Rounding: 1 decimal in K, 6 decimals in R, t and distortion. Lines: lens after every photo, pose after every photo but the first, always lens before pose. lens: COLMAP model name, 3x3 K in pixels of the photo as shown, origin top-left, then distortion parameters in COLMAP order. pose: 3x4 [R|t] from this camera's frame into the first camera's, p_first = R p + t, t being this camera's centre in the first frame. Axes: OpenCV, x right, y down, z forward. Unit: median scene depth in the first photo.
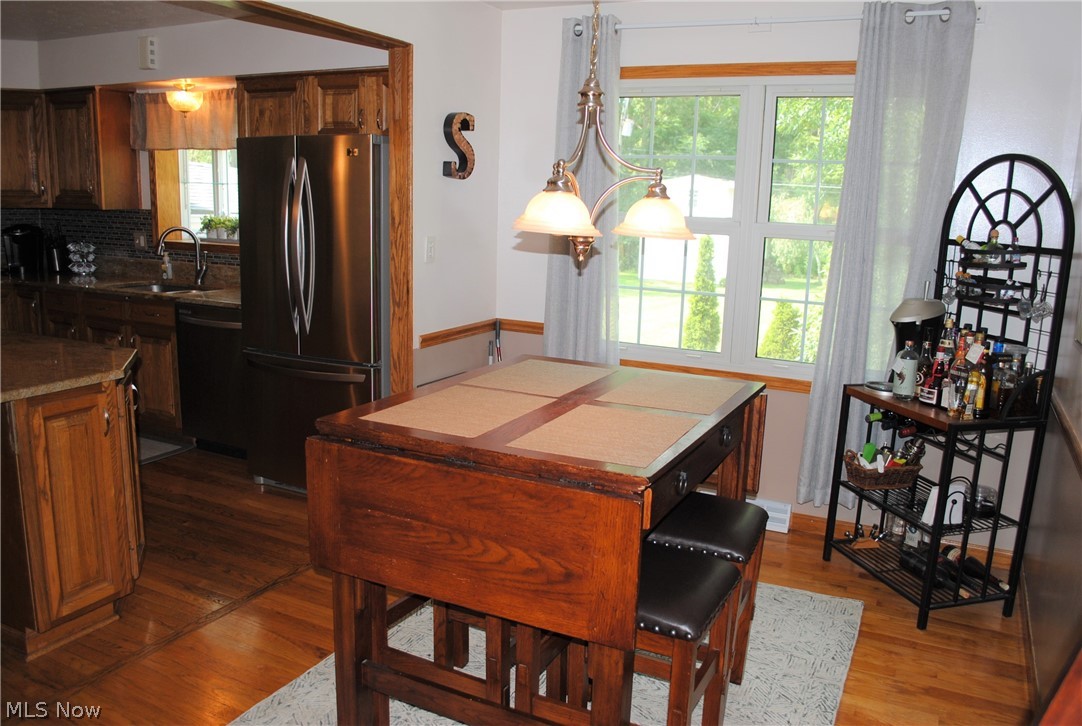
lens RADIAL K [[859.9, 0, 549.3], [0, 859.9, 368.4], [0, 0, 1]] dist [-0.083099, 0.014106]
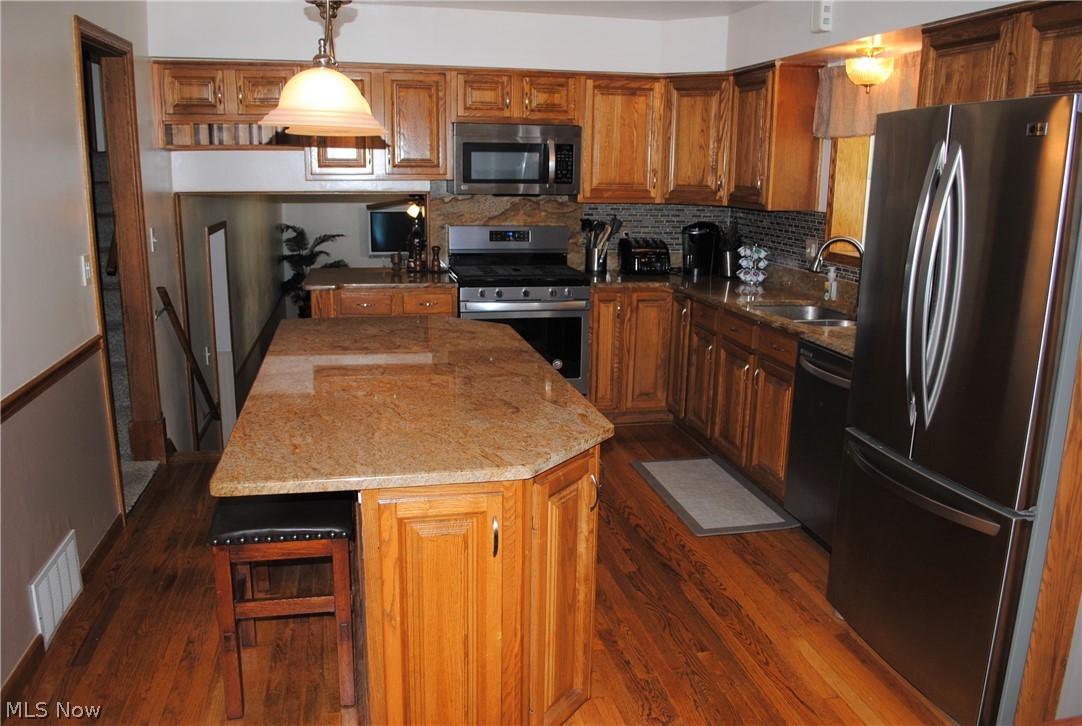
lens RADIAL K [[859.9, 0, 549.3], [0, 859.9, 368.4], [0, 0, 1]] dist [-0.083099, 0.014106]
pose [[0.628074, 0.157261, -0.762097, 0.003331], [-0.151888, 0.985304, 0.078144, -0.080772], [0.763186, 0.066674, 0.642730, 0.356716]]
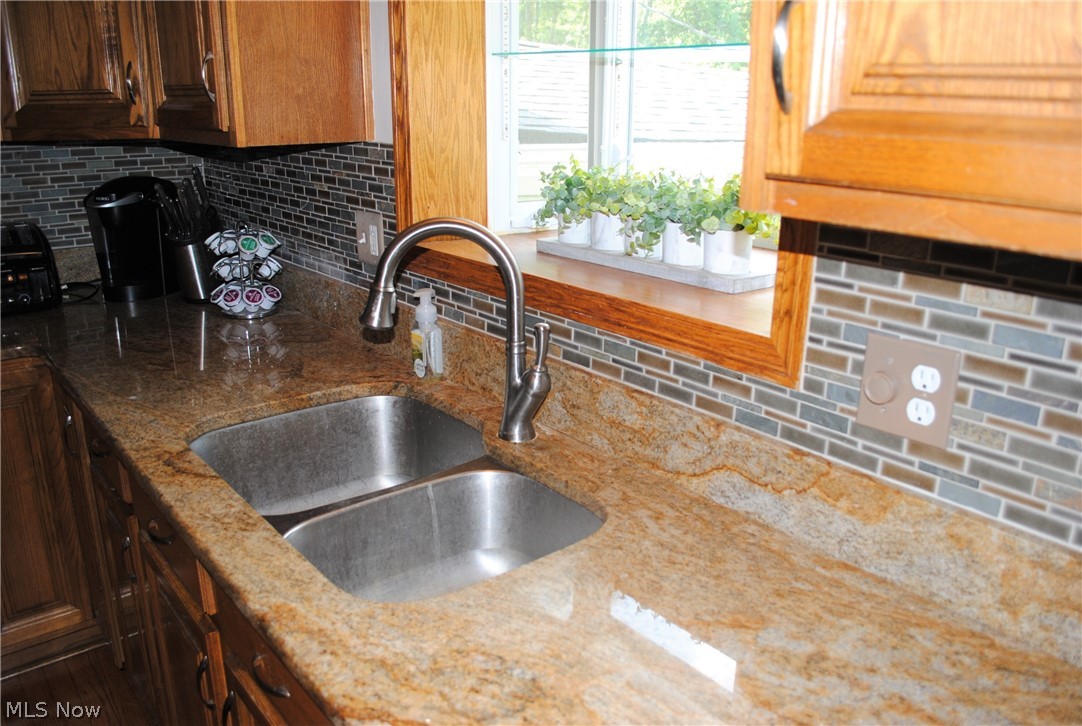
lens RADIAL K [[859.9, 0, 549.3], [0, 859.9, 368.4], [0, 0, 1]] dist [-0.083099, 0.014106]
pose [[0.911789, 0.102580, -0.397640, -0.356695], [-0.061935, 0.991573, 0.113782, -0.181199], [0.405961, -0.079117, 0.910459, 0.907943]]
